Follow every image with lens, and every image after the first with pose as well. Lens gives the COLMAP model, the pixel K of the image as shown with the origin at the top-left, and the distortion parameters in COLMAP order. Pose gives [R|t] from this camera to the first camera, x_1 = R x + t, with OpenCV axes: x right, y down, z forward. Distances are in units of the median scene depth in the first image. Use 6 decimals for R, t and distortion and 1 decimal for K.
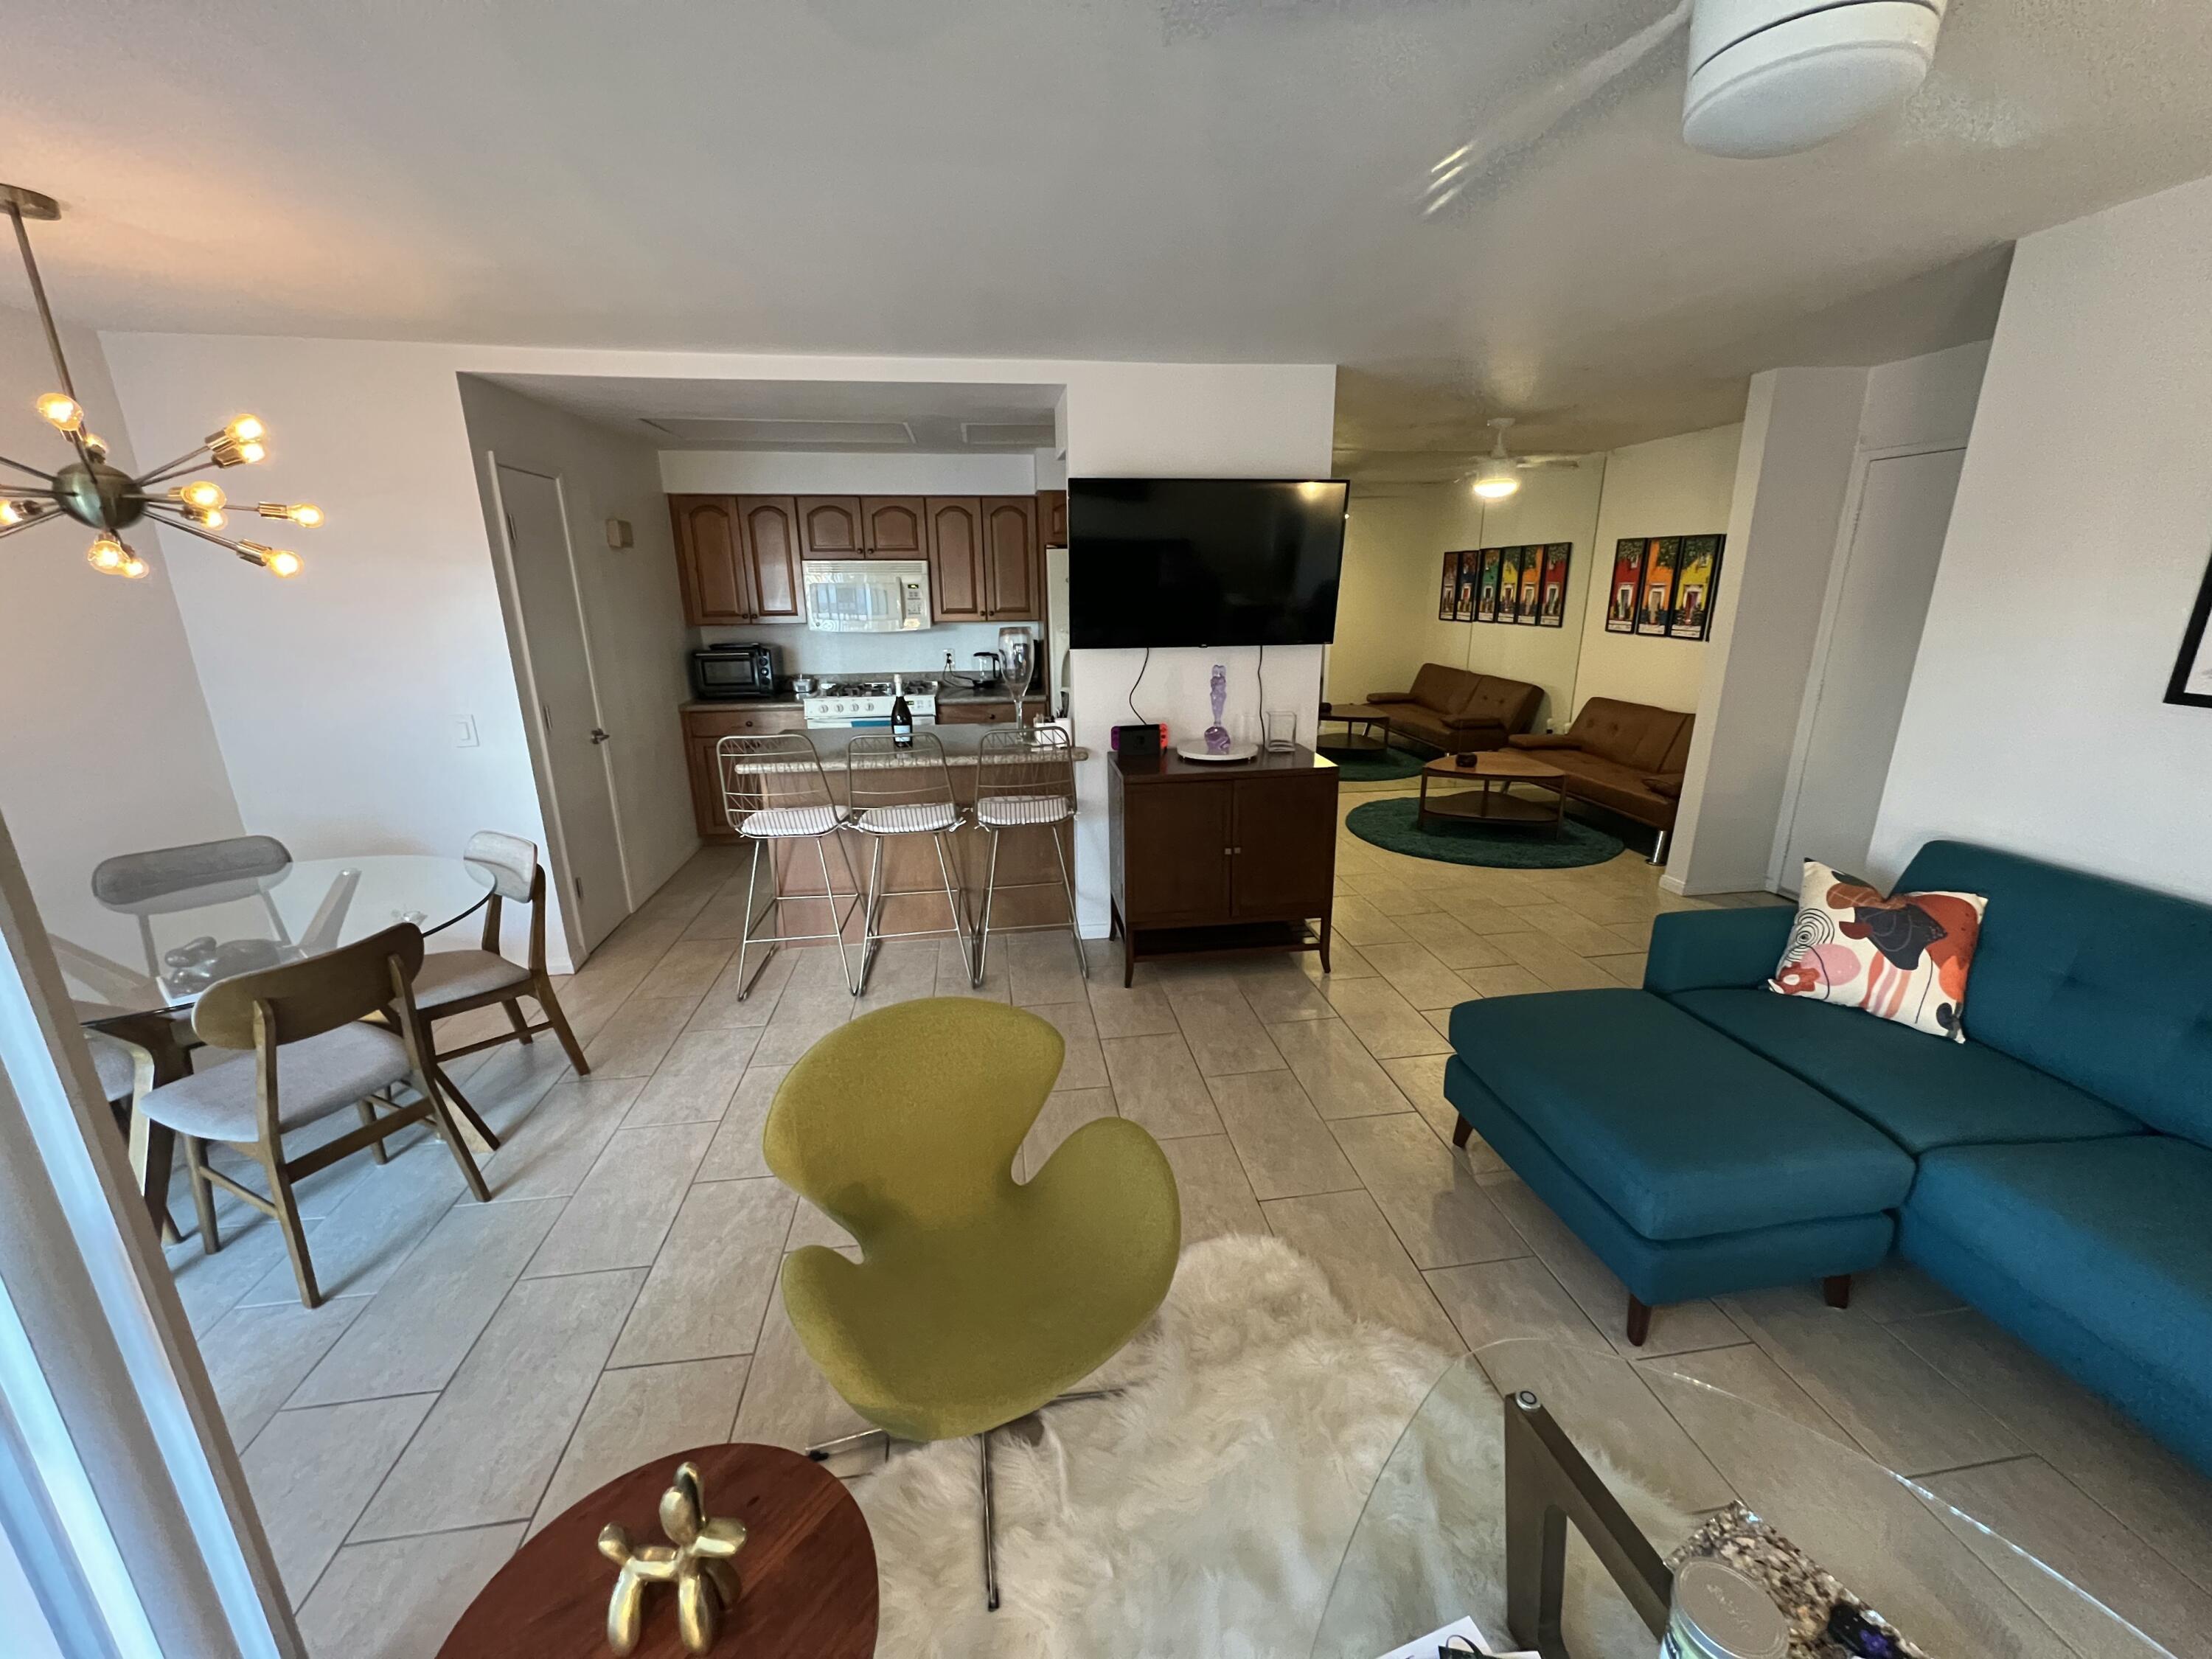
lens RADIAL K [[881.7, 0, 1108.7], [0, 881.7, 835.2], [0, 0, 1]] dist [-0.000745, -0.000904]
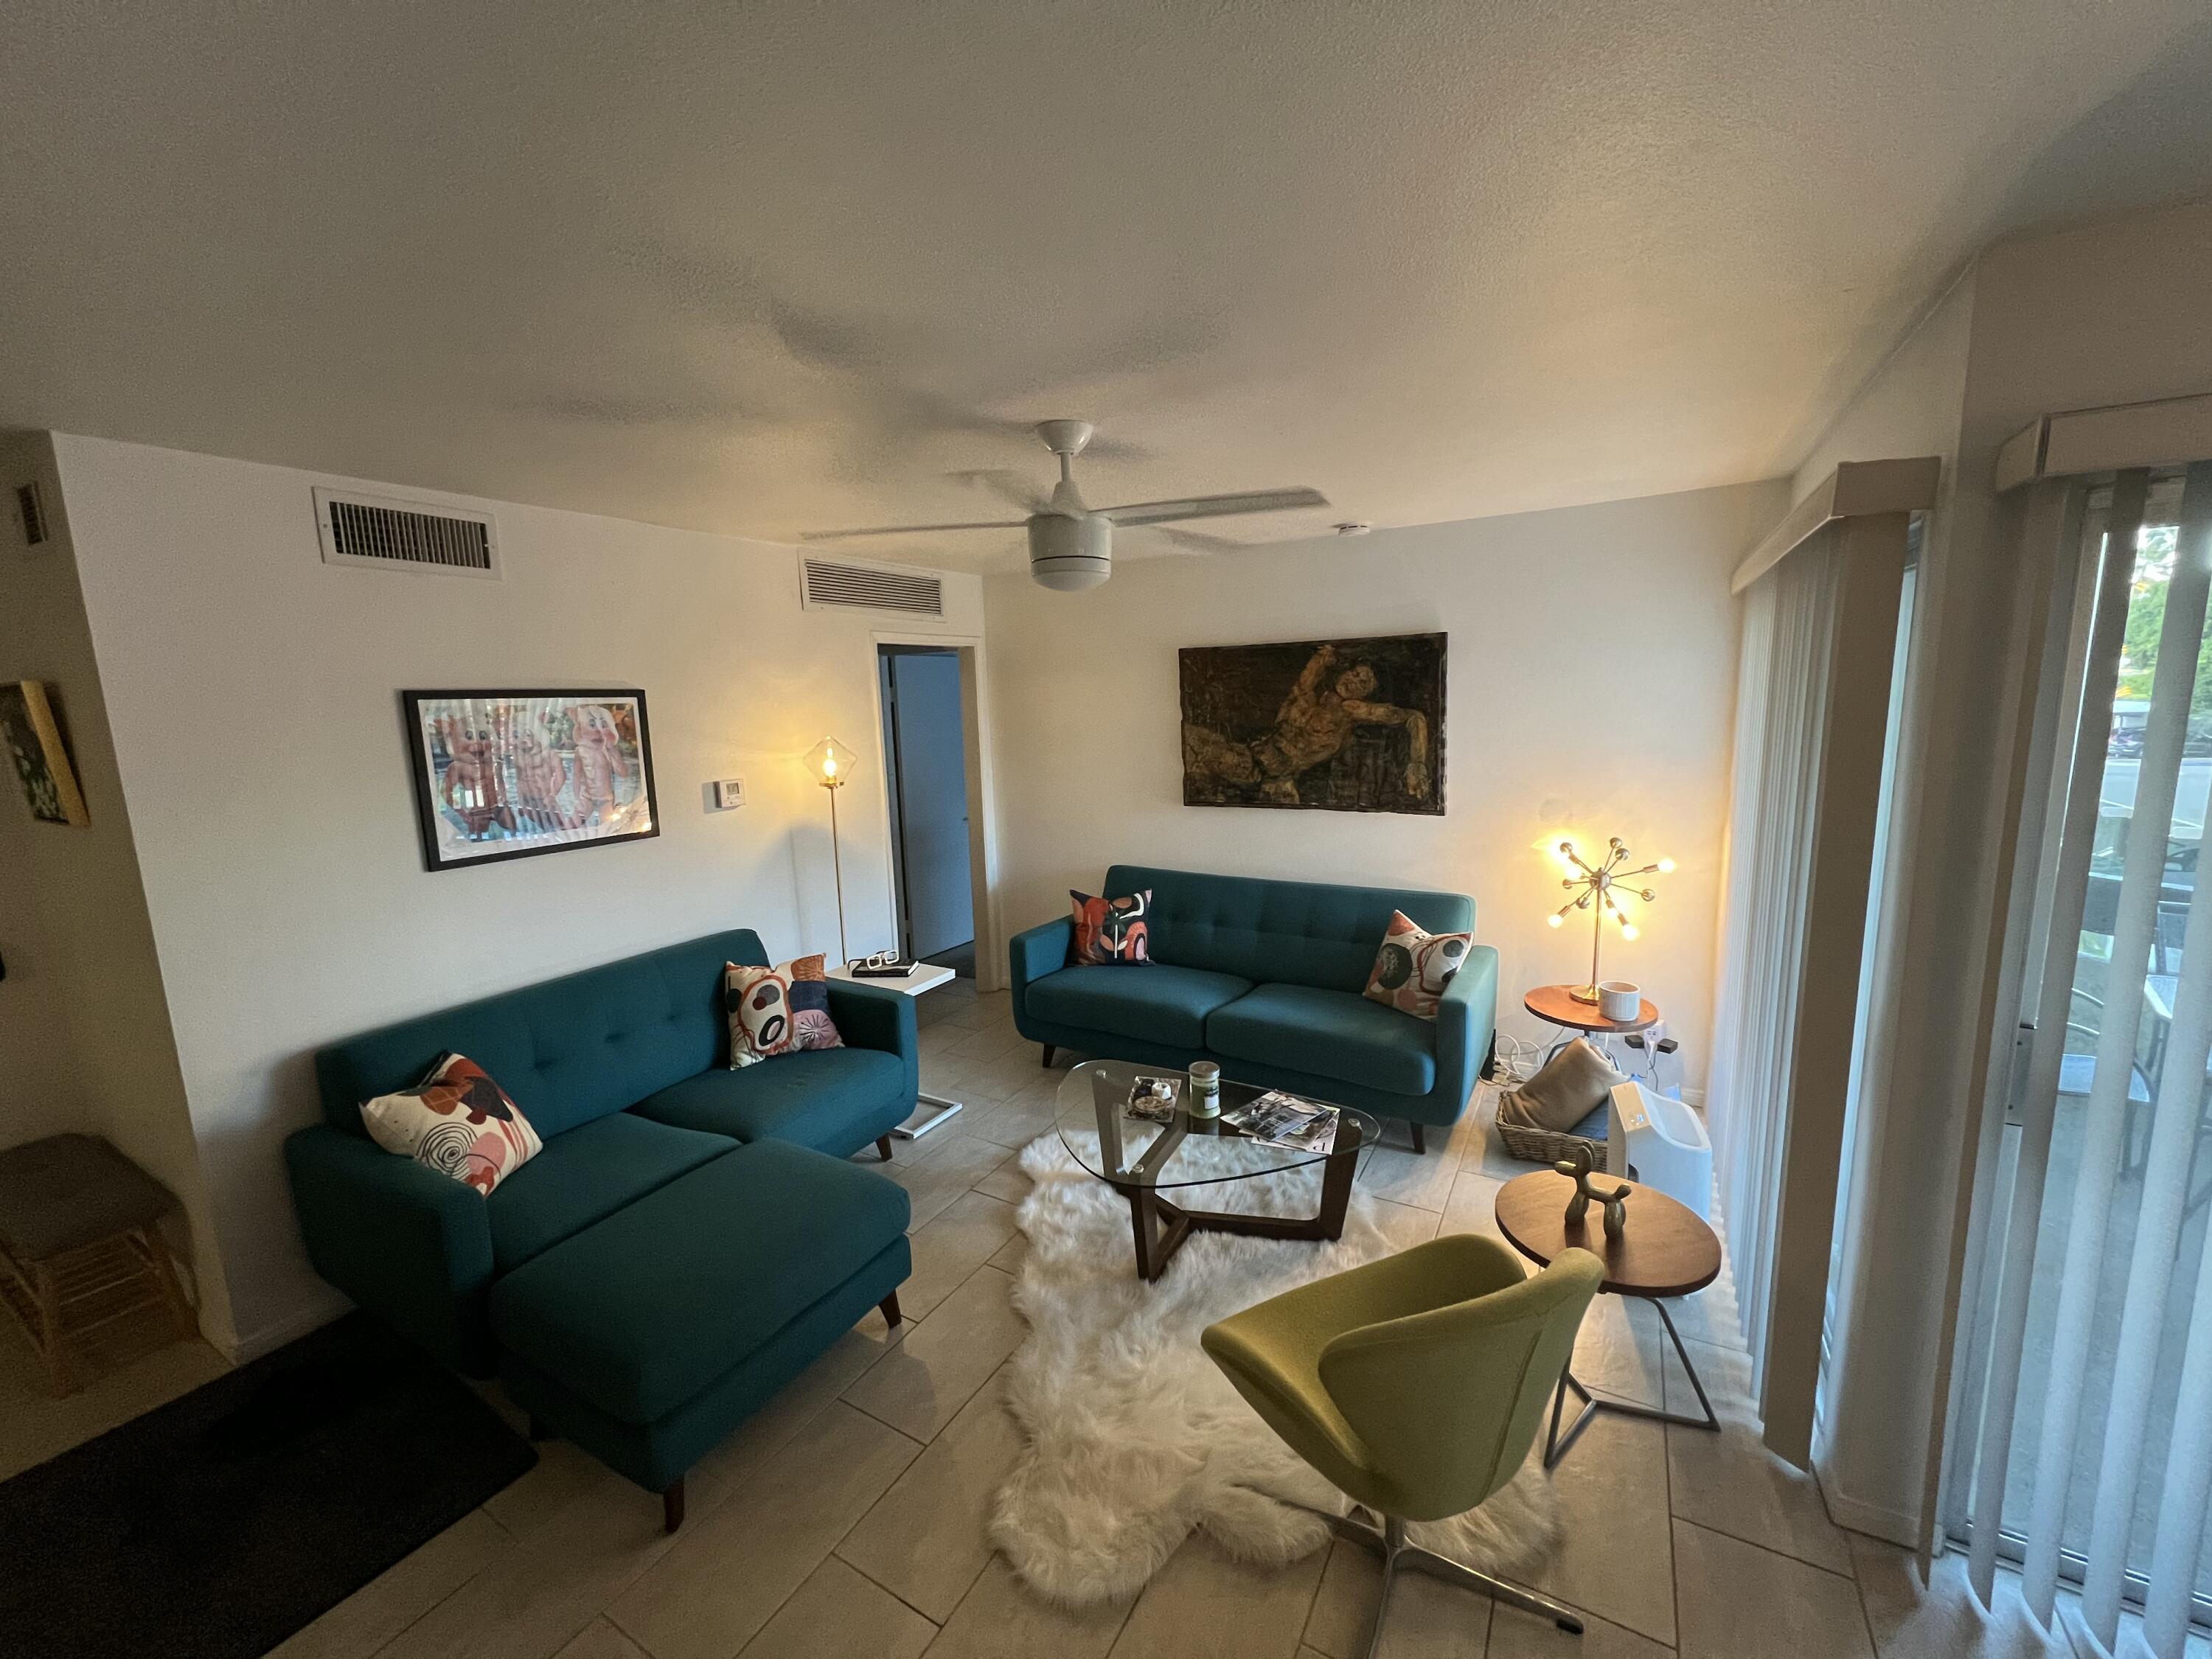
lens RADIAL K [[877.1, 0, 1106.5], [0, 877.1, 831.3], [0, 0, 1]] dist [0.002221, 0.000133]
pose [[-0.784549, -0.053375, 0.617765, -0.142595], [0.211389, 0.913582, 0.347393, -0.162222], [-0.582922, 0.403135, -0.705467, 0.471378]]
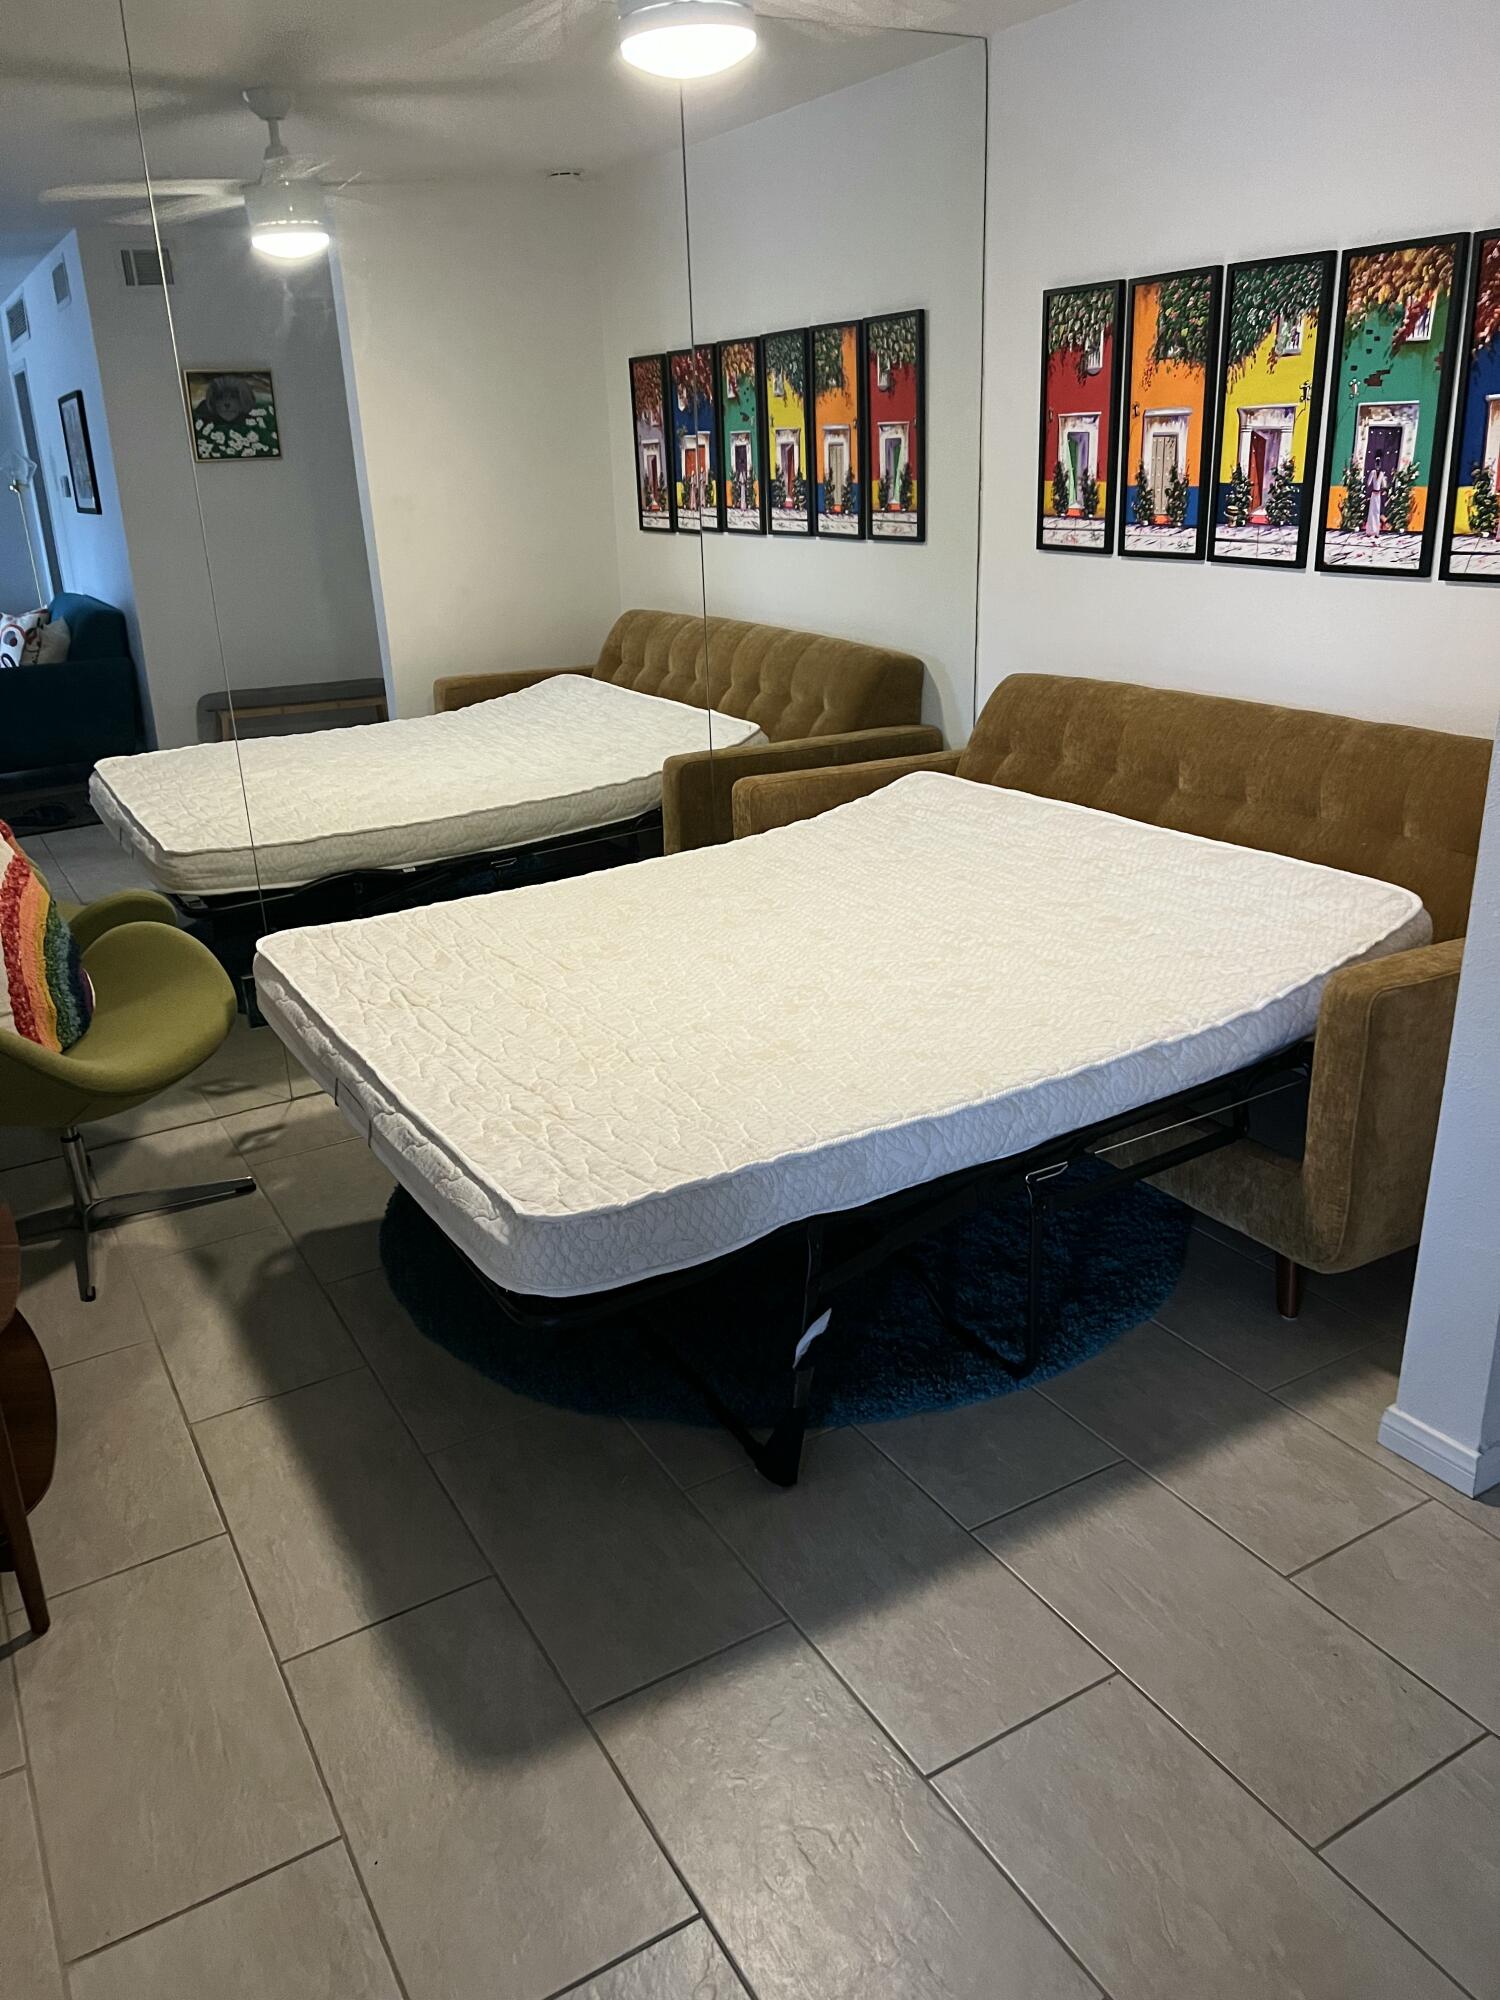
lens RADIAL K [[1507.9, 0, 727.7], [0, 1507.9, 1003.5], [0, 0, 1]] dist [0.034493, -0.036390]
pose [[0.931840, -0.152205, 0.329404, 0.219850], [0.130107, 0.987564, 0.088261, -0.125923], [-0.338741, -0.039388, 0.940055, 0.474853]]
